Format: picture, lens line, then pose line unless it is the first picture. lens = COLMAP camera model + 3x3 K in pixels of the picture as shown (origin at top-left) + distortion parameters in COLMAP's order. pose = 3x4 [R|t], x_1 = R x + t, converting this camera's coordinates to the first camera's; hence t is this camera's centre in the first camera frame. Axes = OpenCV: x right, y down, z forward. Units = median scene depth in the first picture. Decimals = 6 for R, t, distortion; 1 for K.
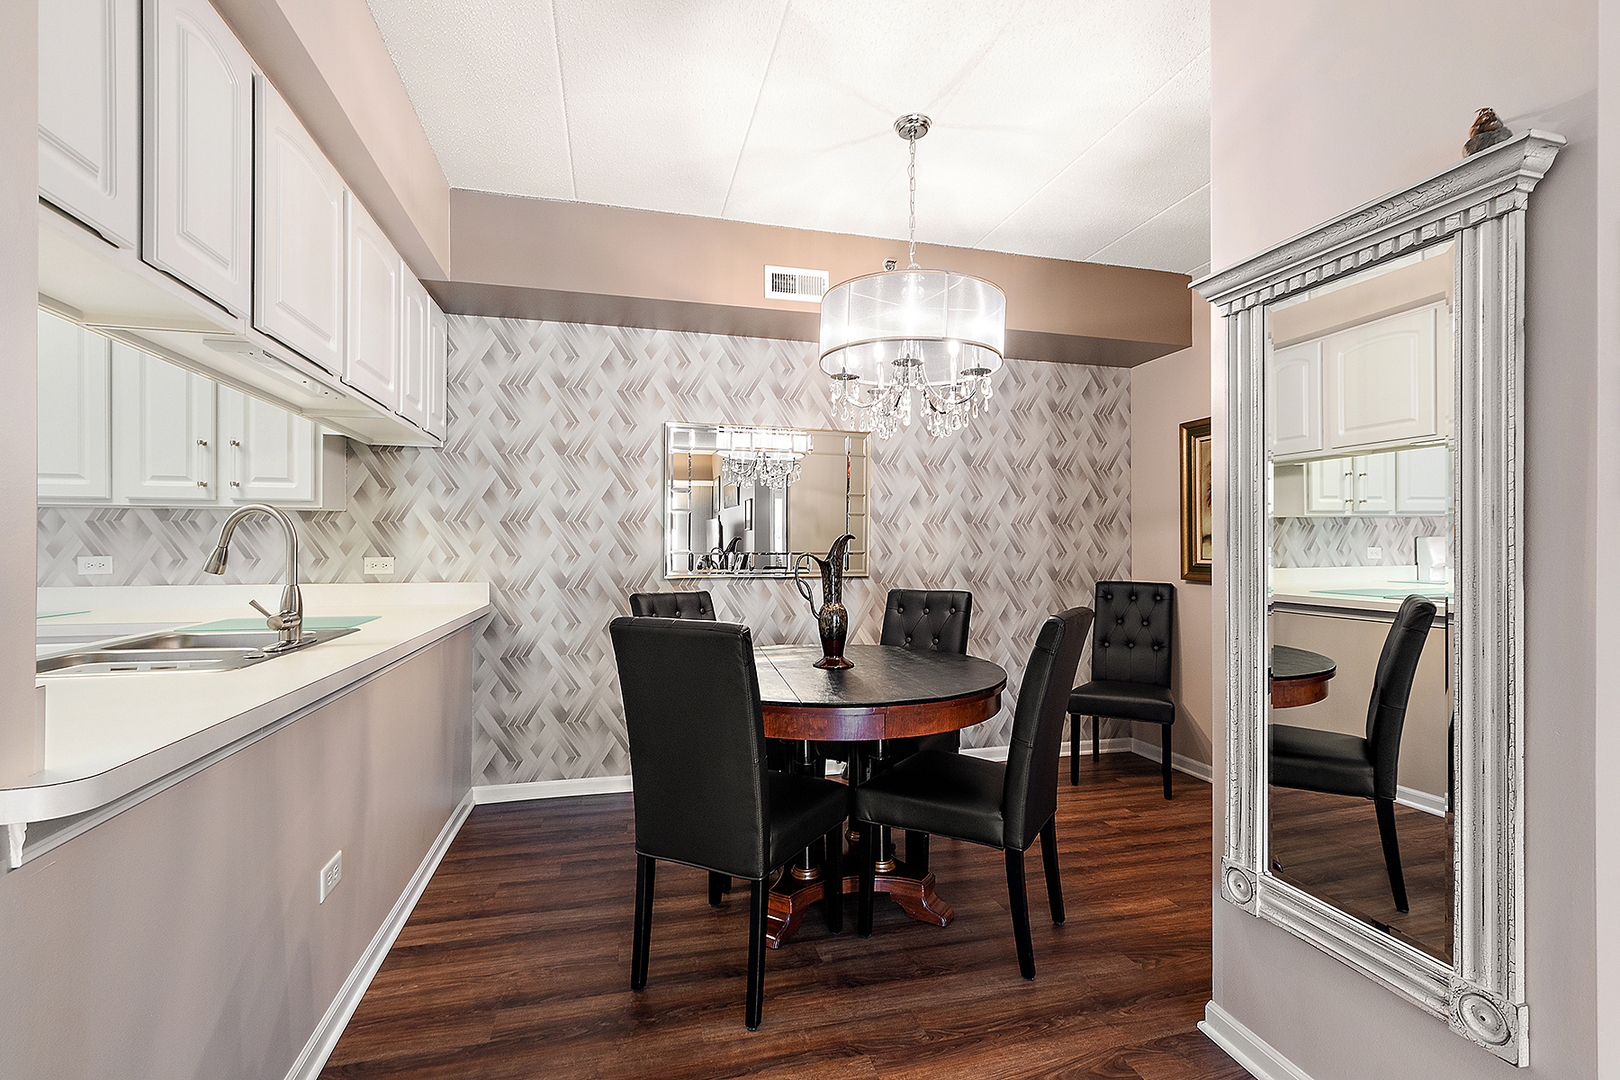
lens RADIAL K [[728.6, 0, 805.1], [0, 728.6, 545.5], [0, 0, 1]] dist [-0.001599, -0.001130]
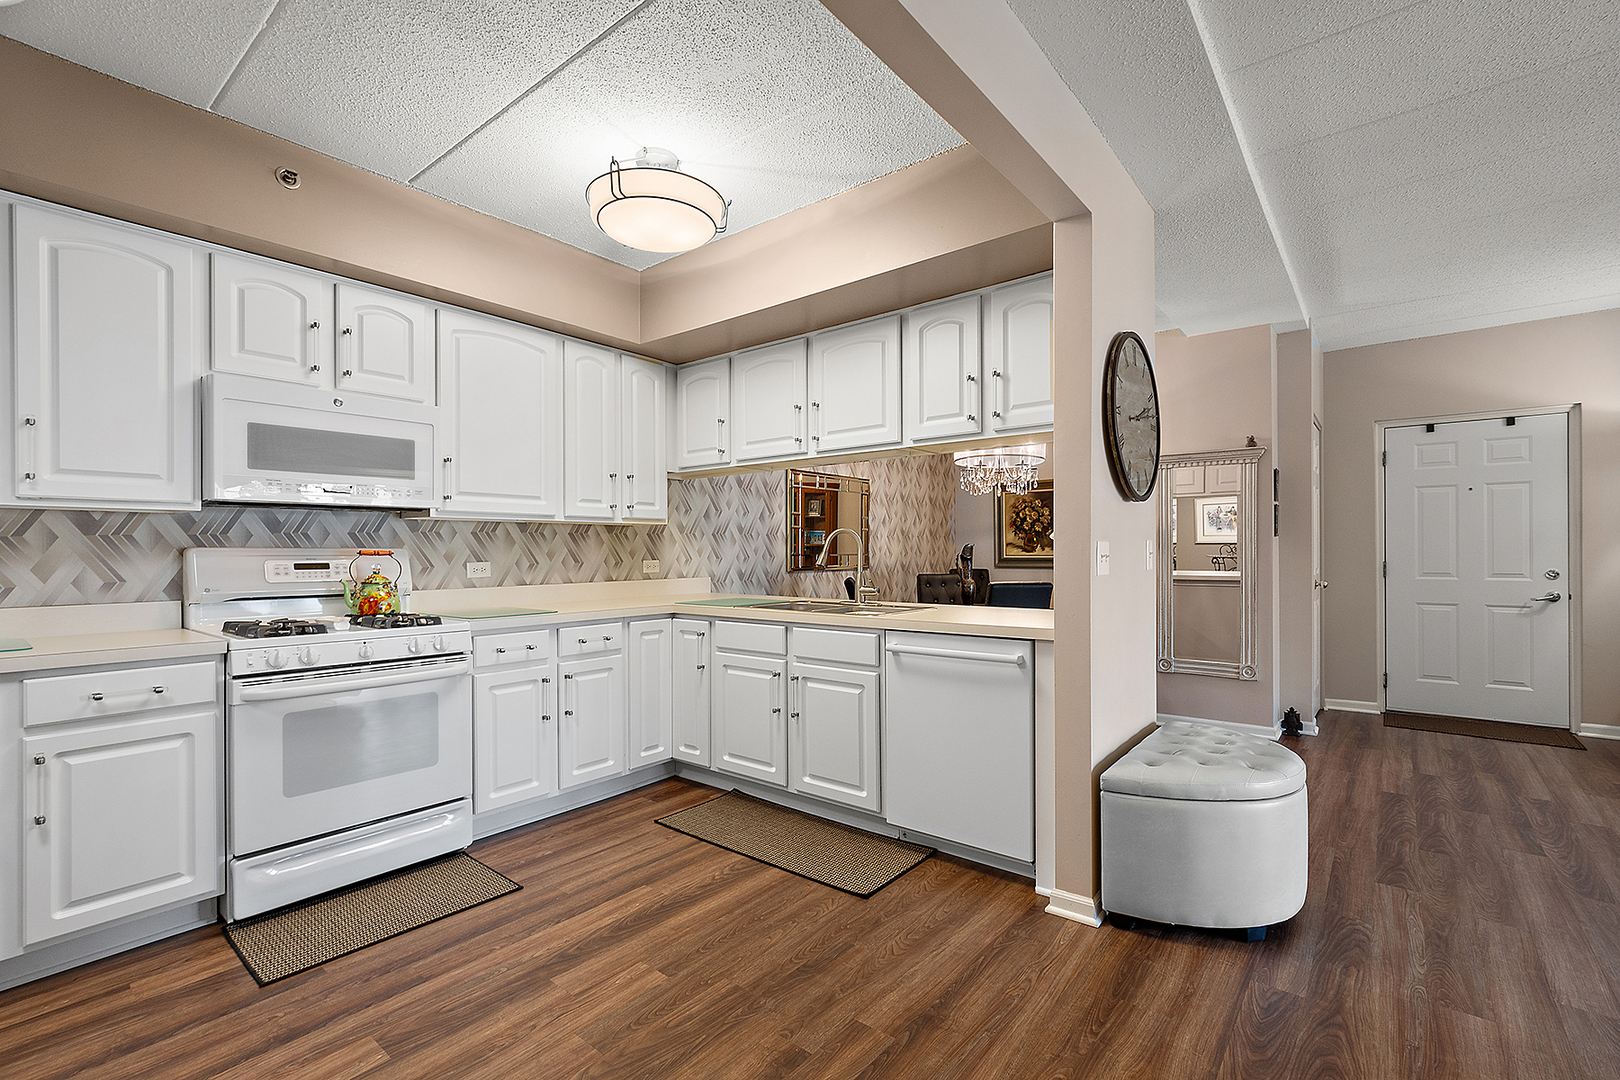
lens RADIAL K [[724.2, 0, 807.3], [0, 724.2, 551.5], [0, 0, 1]] dist [-0.001336, -0.000599]
pose [[0.802516, -0.007816, 0.596579, -1.108972], [0.006136, 0.999969, 0.004847, -0.004668], [-0.596599, -0.000229, 0.802540, -0.231616]]
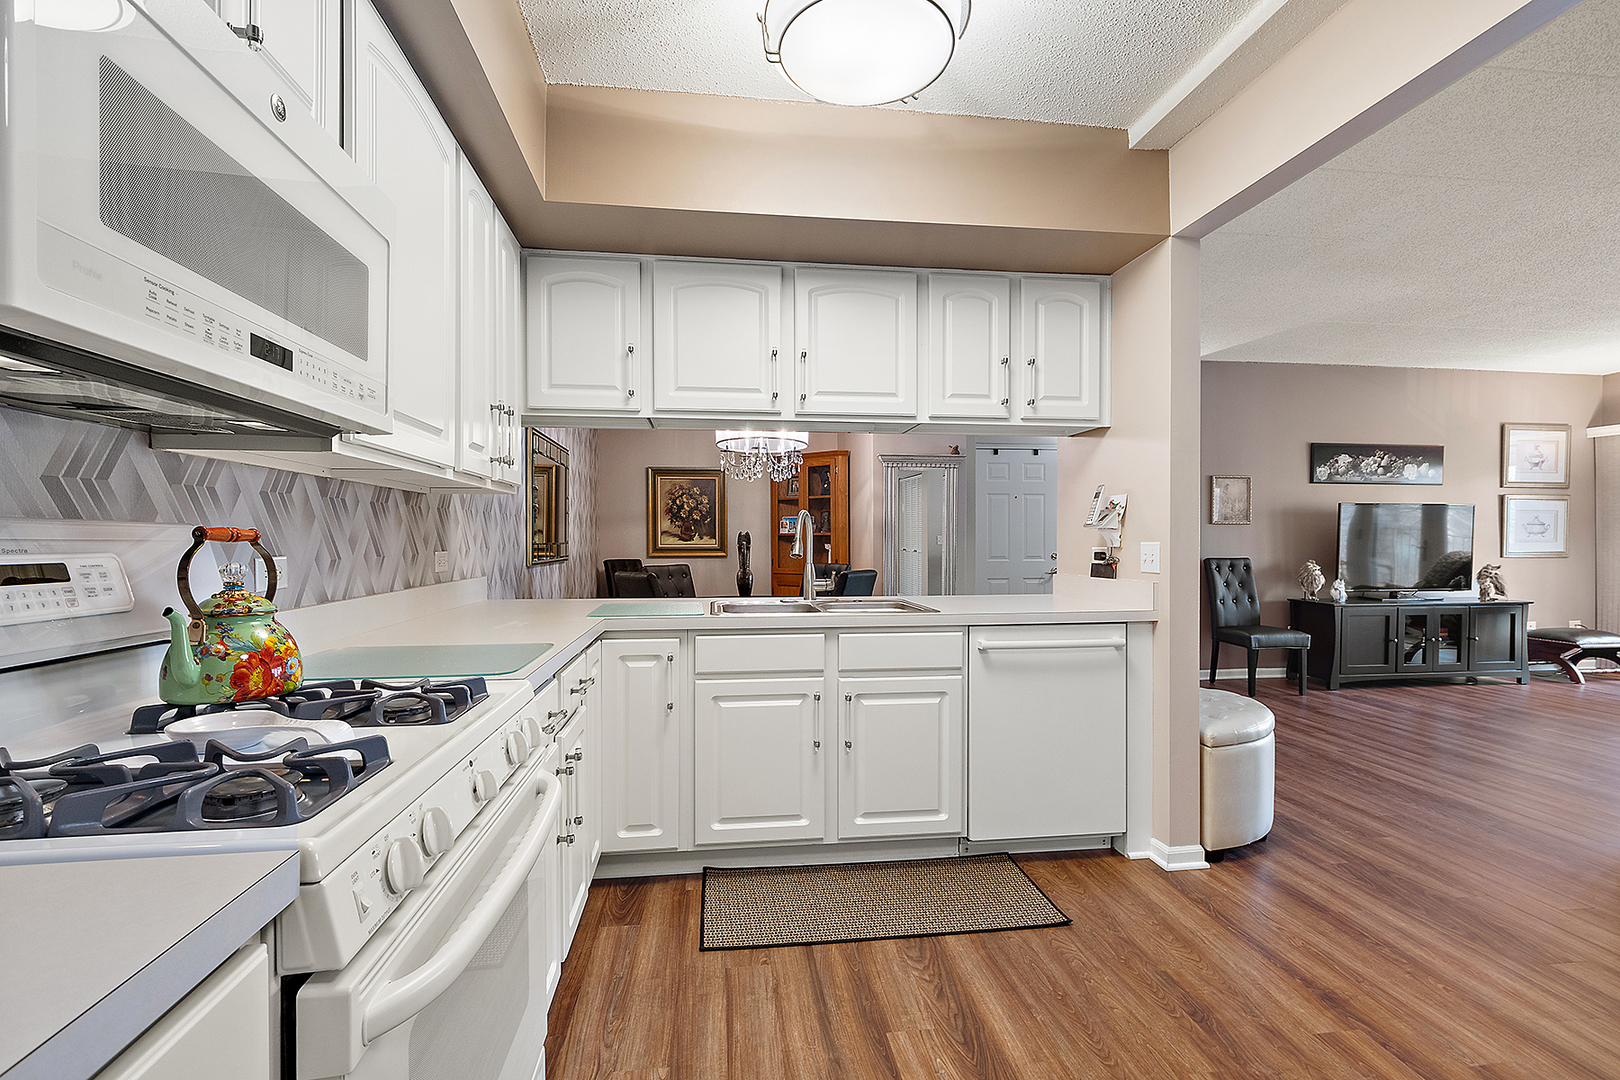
lens RADIAL K [[728.6, 0, 805.1], [0, 728.6, 545.5], [0, 0, 1]] dist [-0.001599, -0.001130]
pose [[0.120868, -0.011630, 0.992600, -1.306163], [-0.001314, 0.999929, 0.011876, -0.001019], [-0.992668, -0.002739, 0.120844, 0.474506]]
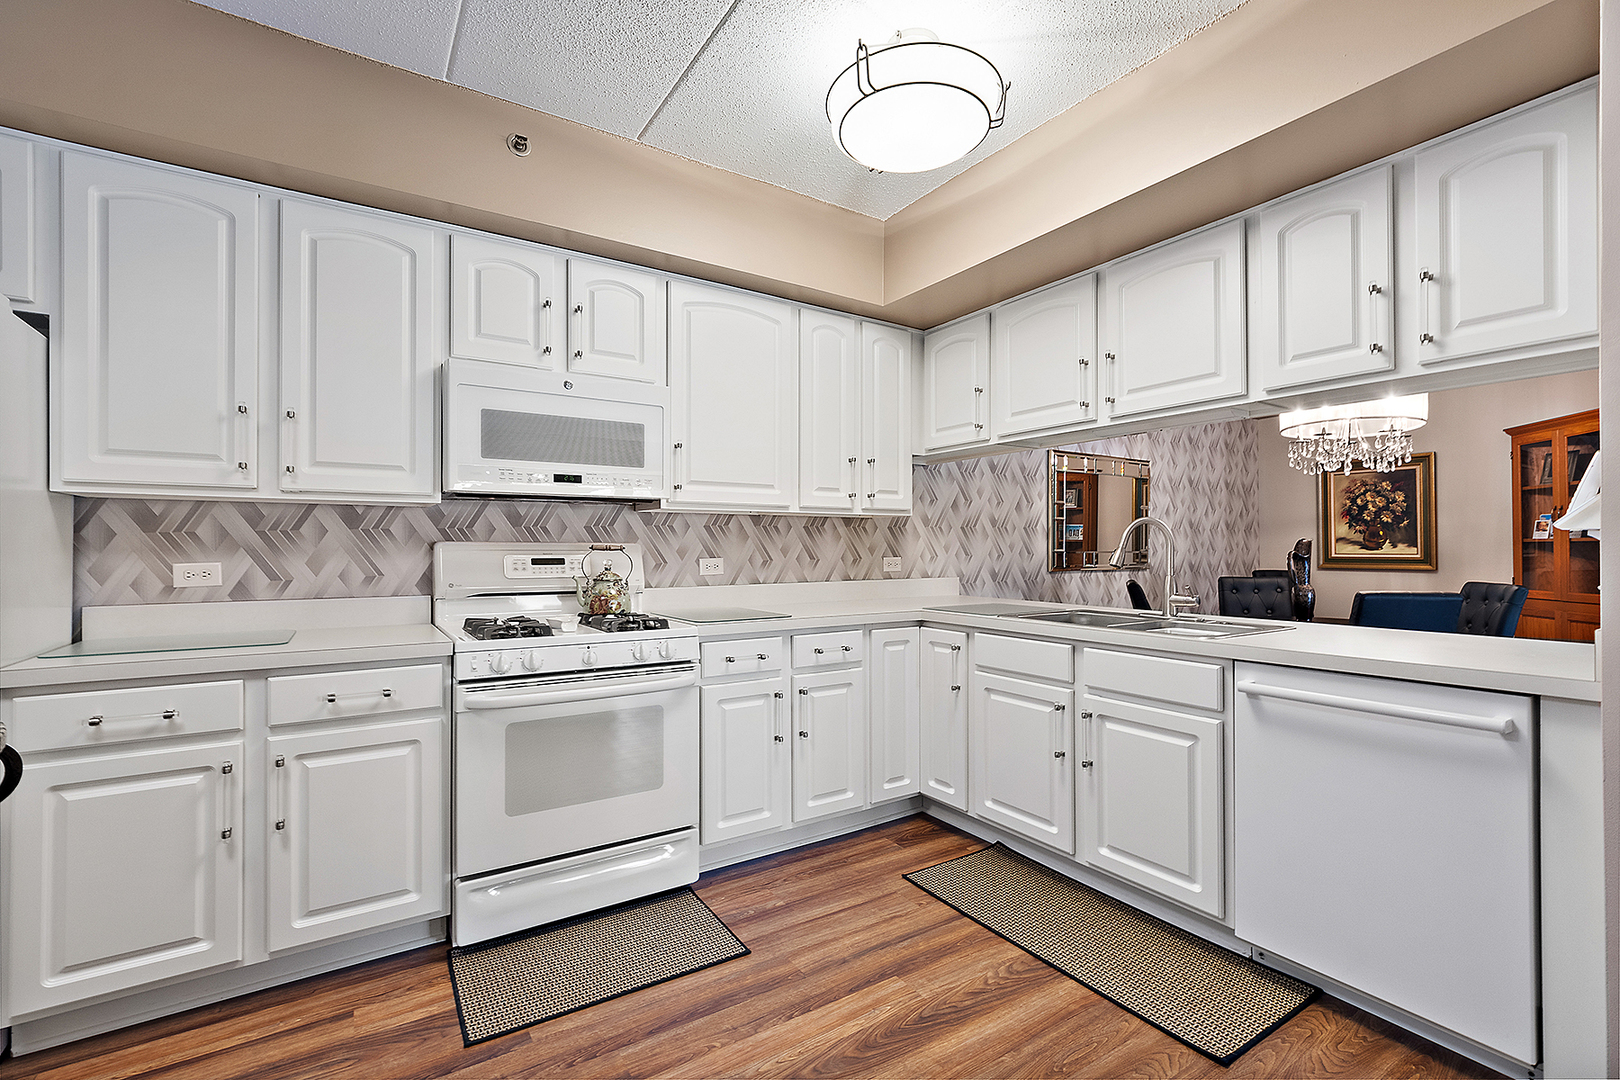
lens RADIAL K [[716.9, 0, 802.7], [0, 716.9, 542.1], [0, 0, 1]] dist [0.001294, -0.000312]
pose [[0.948937, -0.002375, 0.315457, -1.051371], [0.003994, 0.999982, -0.004484, -0.003658], [-0.315440, 0.005515, 0.948929, -0.053543]]
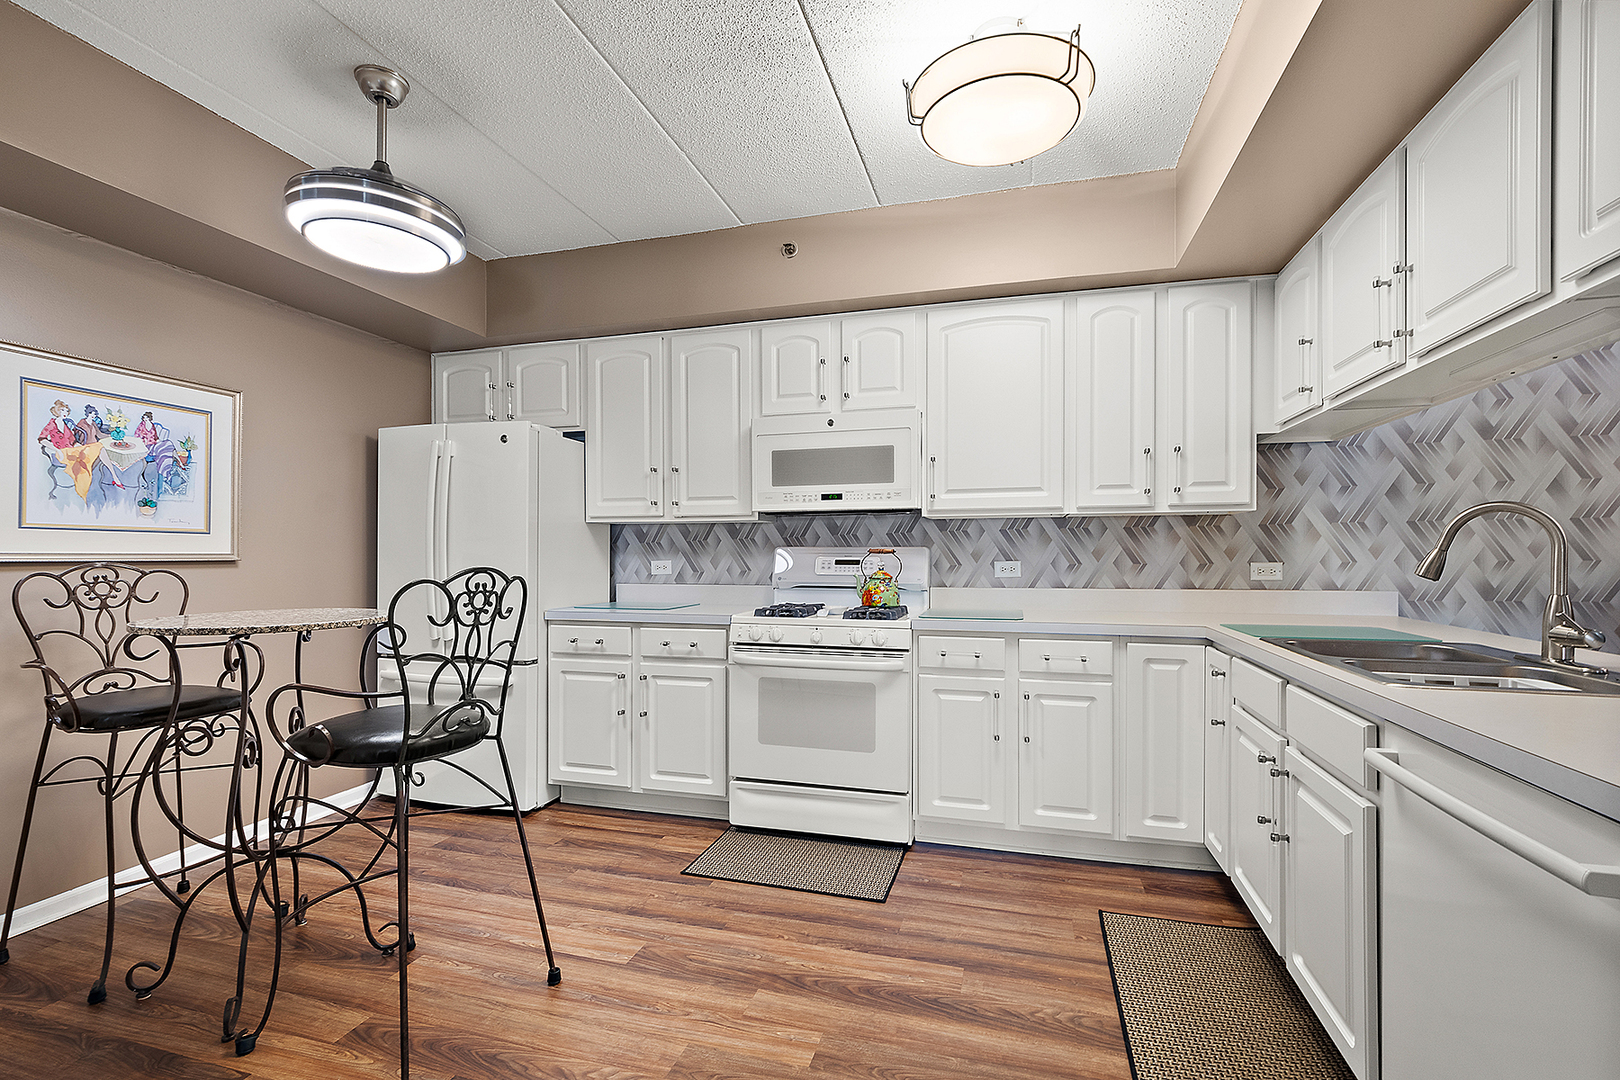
lens RADIAL K [[724.2, 0, 807.3], [0, 724.2, 551.5], [0, 0, 1]] dist [-0.001336, -0.000599]
pose [[0.861242, -0.006854, -0.508149, -0.599271], [0.006183, 0.999976, -0.003009, 0.001033], [0.508158, -0.000551, 0.861264, -0.106928]]
